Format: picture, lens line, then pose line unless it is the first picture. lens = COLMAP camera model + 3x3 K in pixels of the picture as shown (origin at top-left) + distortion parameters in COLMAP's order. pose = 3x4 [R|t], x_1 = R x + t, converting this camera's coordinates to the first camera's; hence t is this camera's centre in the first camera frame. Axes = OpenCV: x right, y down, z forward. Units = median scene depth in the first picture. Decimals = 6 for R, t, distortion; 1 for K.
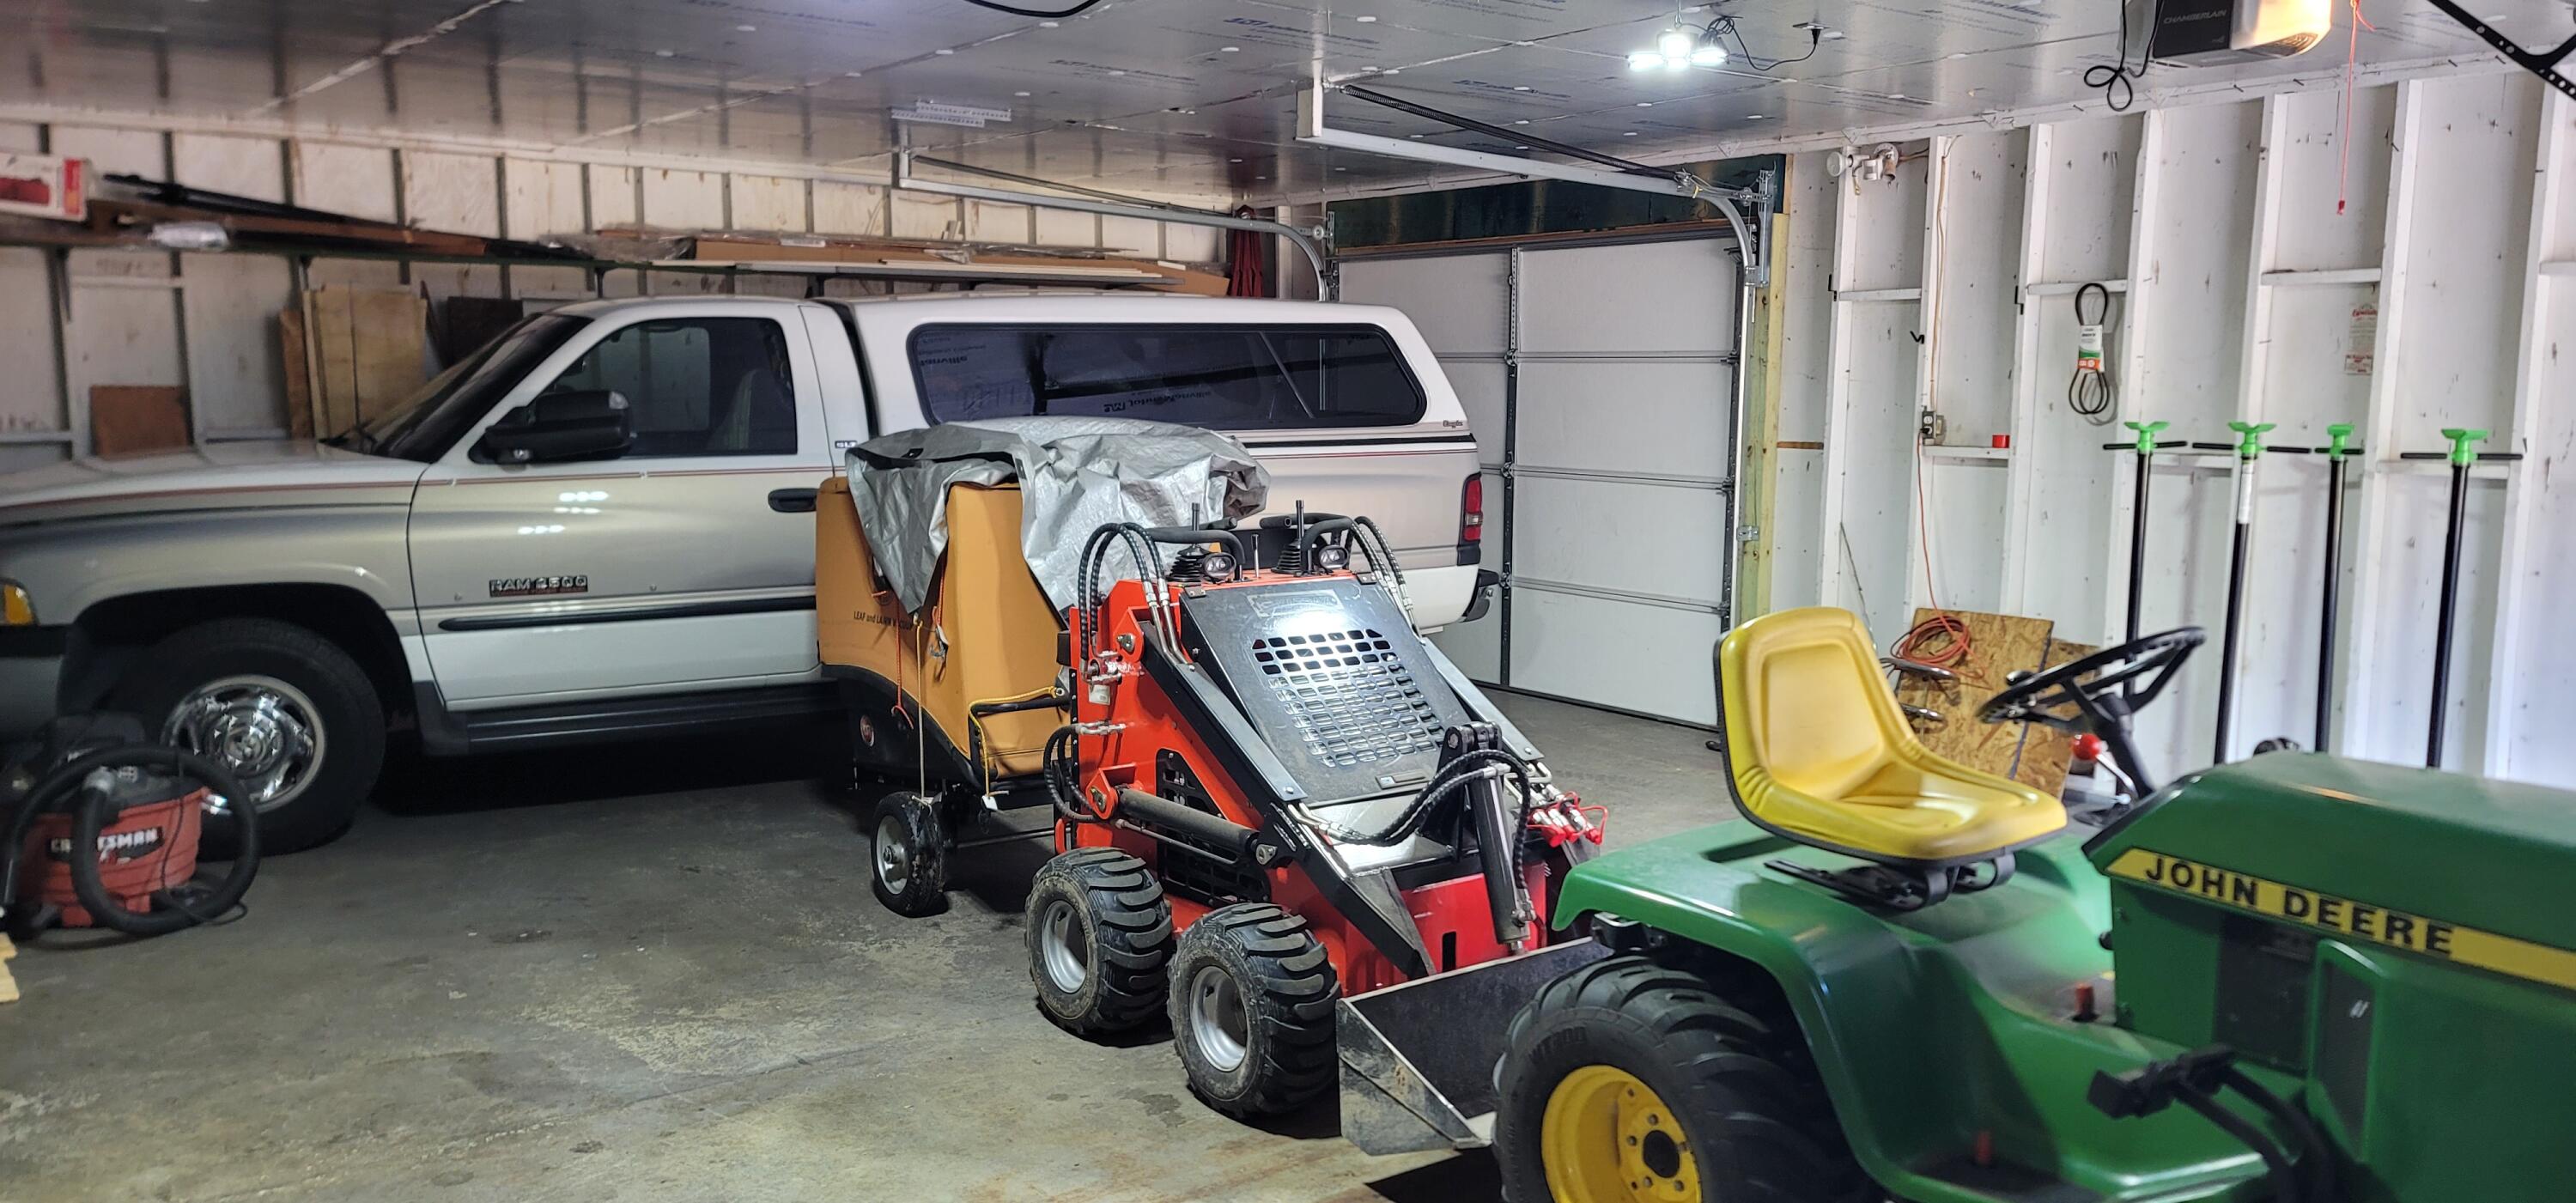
lens RADIAL K [[1783.1, 0, 1288.0], [0, 1783.1, 601.5], [0, 0, 1]] dist [0.002046, 0.000724]
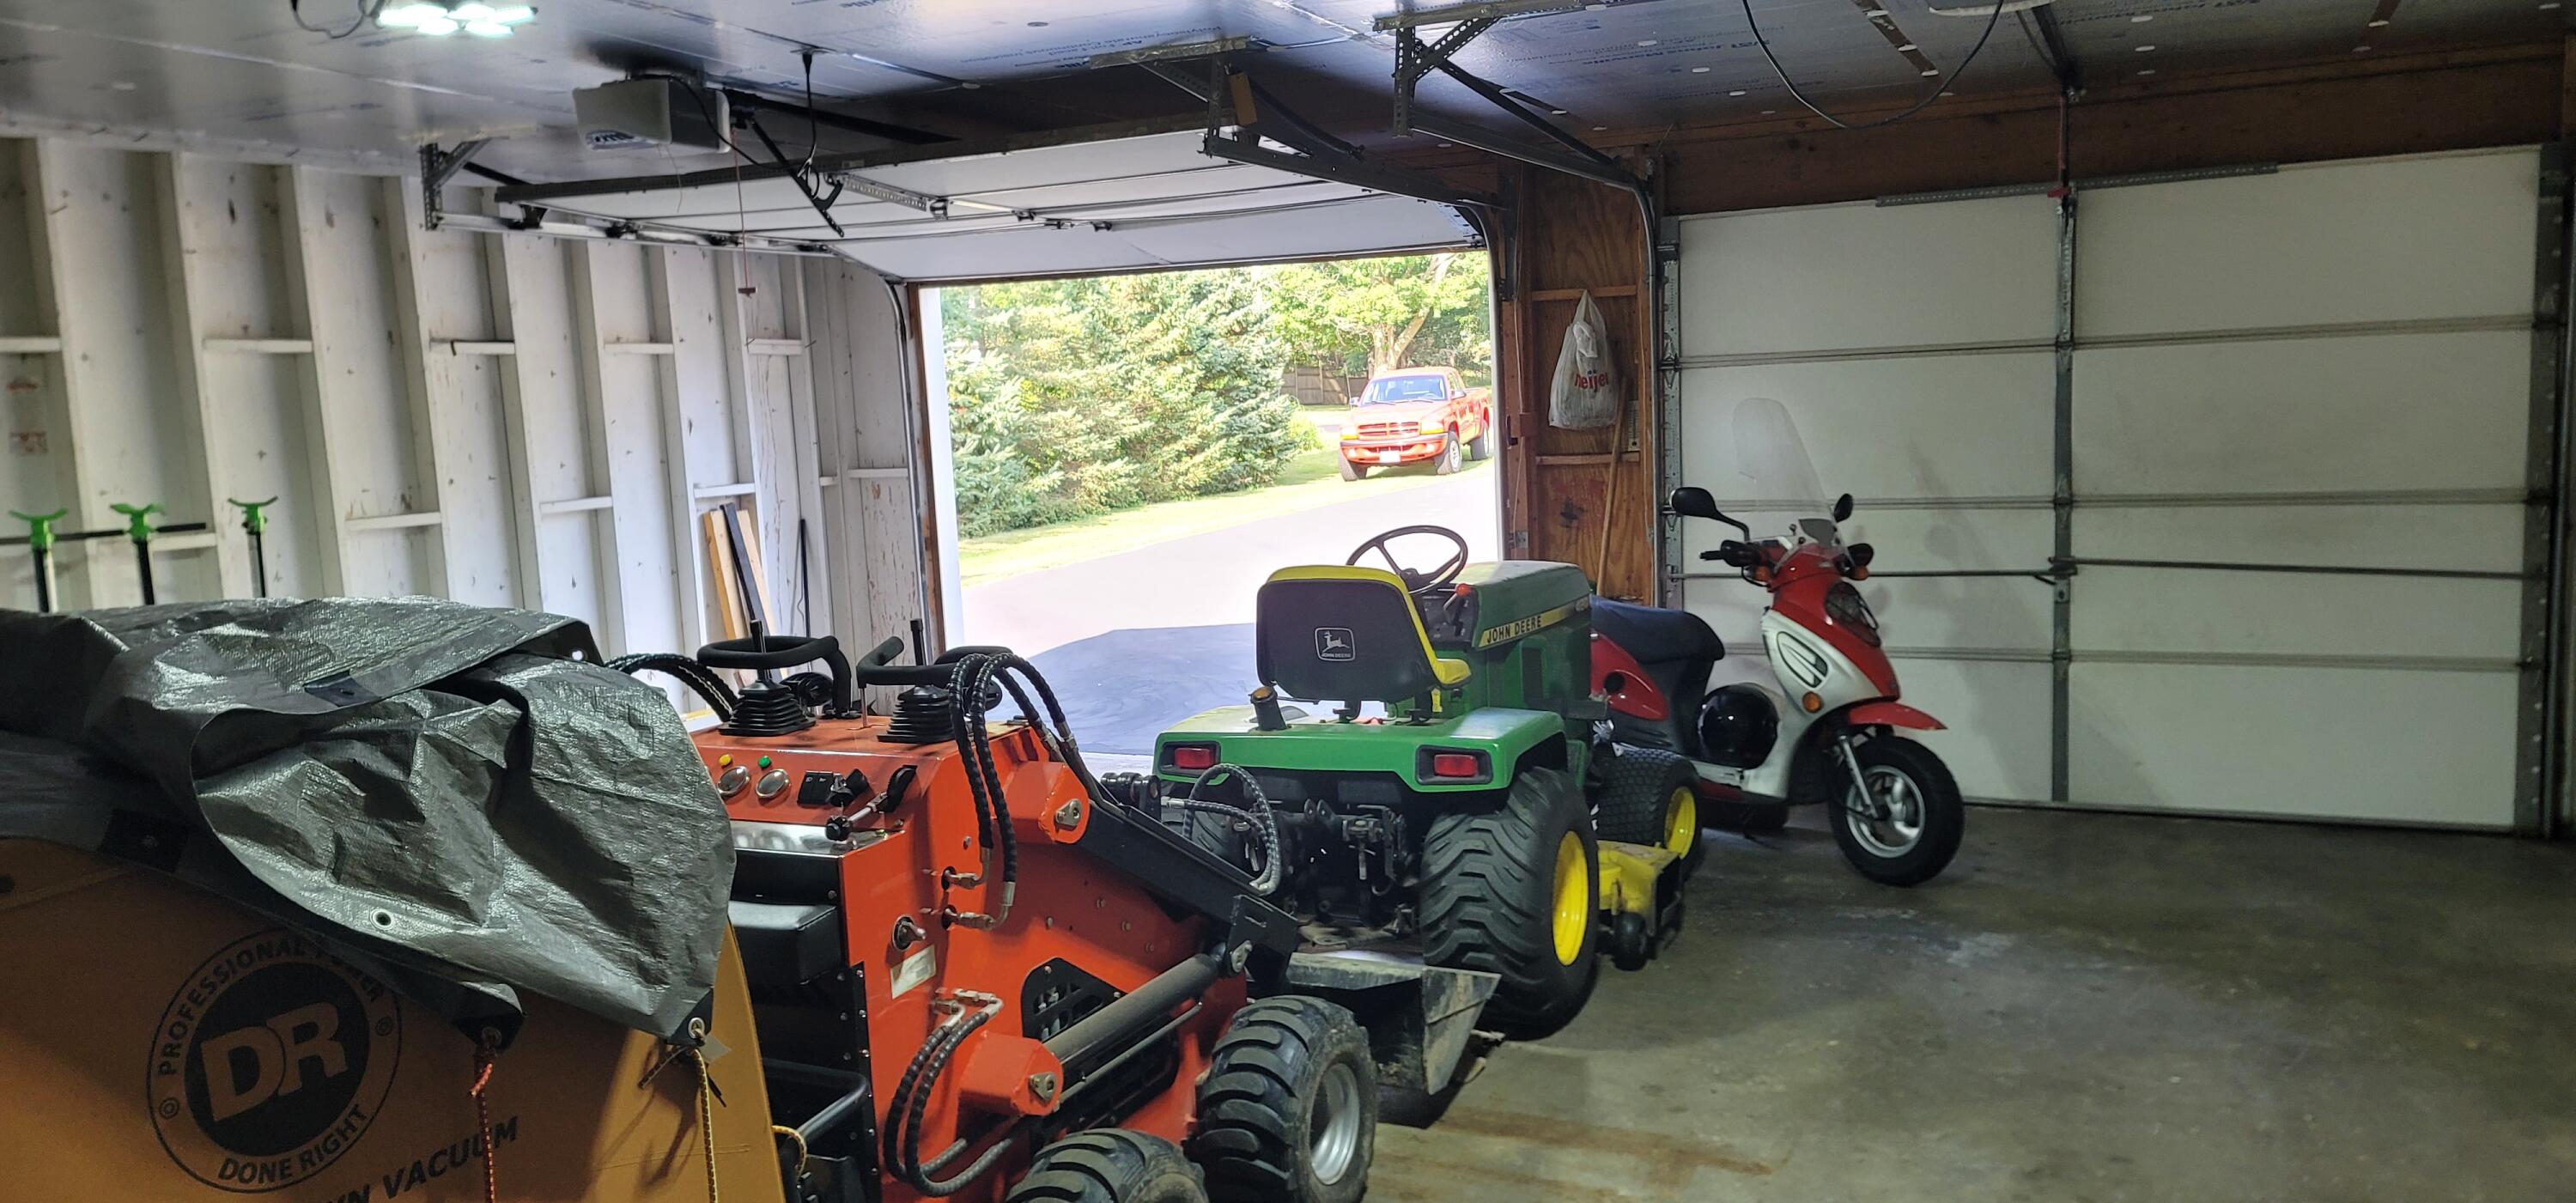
lens RADIAL K [[1783.1, 0, 1288.0], [0, 1783.1, 601.5], [0, 0, 1]] dist [0.002046, 0.000724]
pose [[-0.444659, -0.080649, 0.892062, -0.520424], [0.157781, 0.973312, 0.166642, -0.109894], [-0.881694, 0.214849, -0.420067, 0.878437]]
